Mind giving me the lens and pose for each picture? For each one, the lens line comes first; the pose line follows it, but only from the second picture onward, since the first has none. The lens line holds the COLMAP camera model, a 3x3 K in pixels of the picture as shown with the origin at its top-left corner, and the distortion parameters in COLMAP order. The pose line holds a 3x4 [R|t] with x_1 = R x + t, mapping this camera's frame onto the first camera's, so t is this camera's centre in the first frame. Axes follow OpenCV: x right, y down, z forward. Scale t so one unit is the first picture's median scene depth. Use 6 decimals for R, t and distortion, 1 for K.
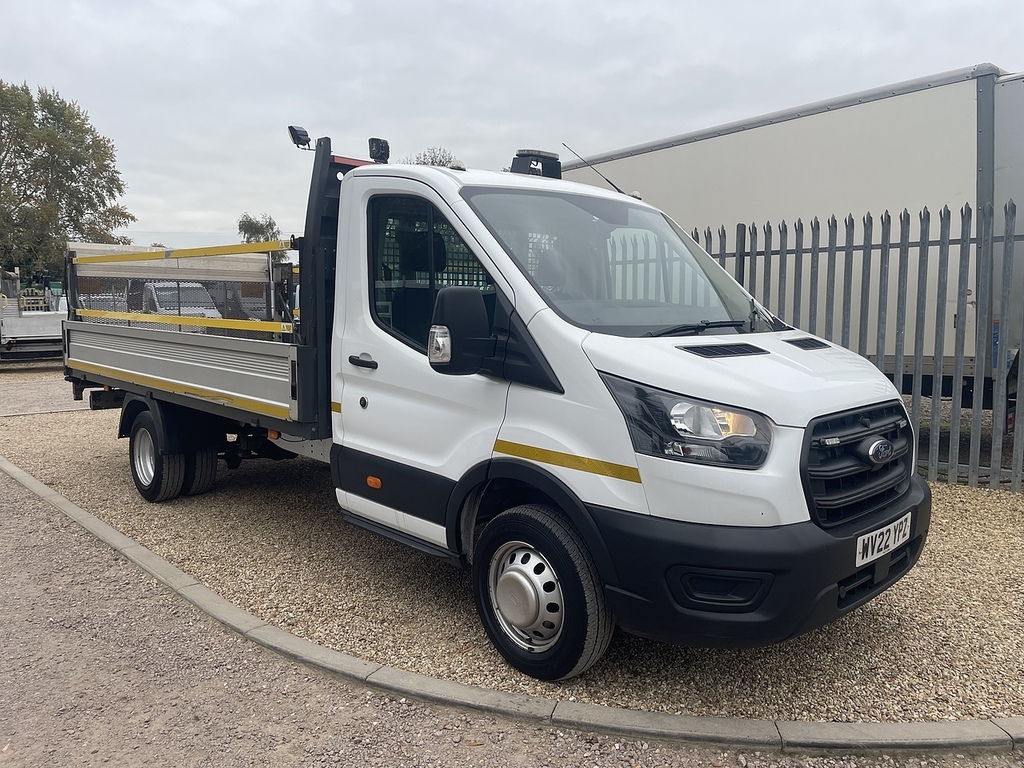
lens RADIAL K [[802.1, 0, 508.1], [0, 802.1, 375.6], [0, 0, 1]] dist [0.017796, -0.018622]
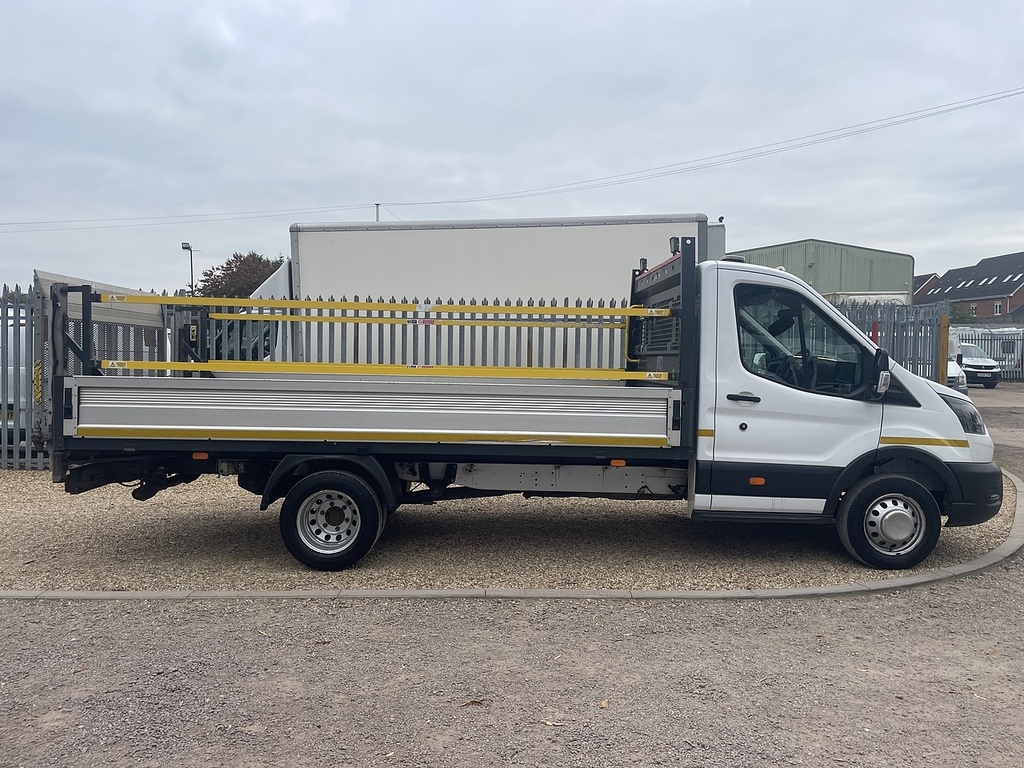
lens RADIAL K [[802.1, 0, 513.7], [0, 802.1, 390.1], [0, 0, 1]] dist [0.017796, -0.018622]
pose [[0.672796, -0.023857, 0.739443, -1.659782], [0.059115, 0.998018, -0.021587, -0.026959], [-0.737462, 0.058236, 0.672873, 0.373545]]
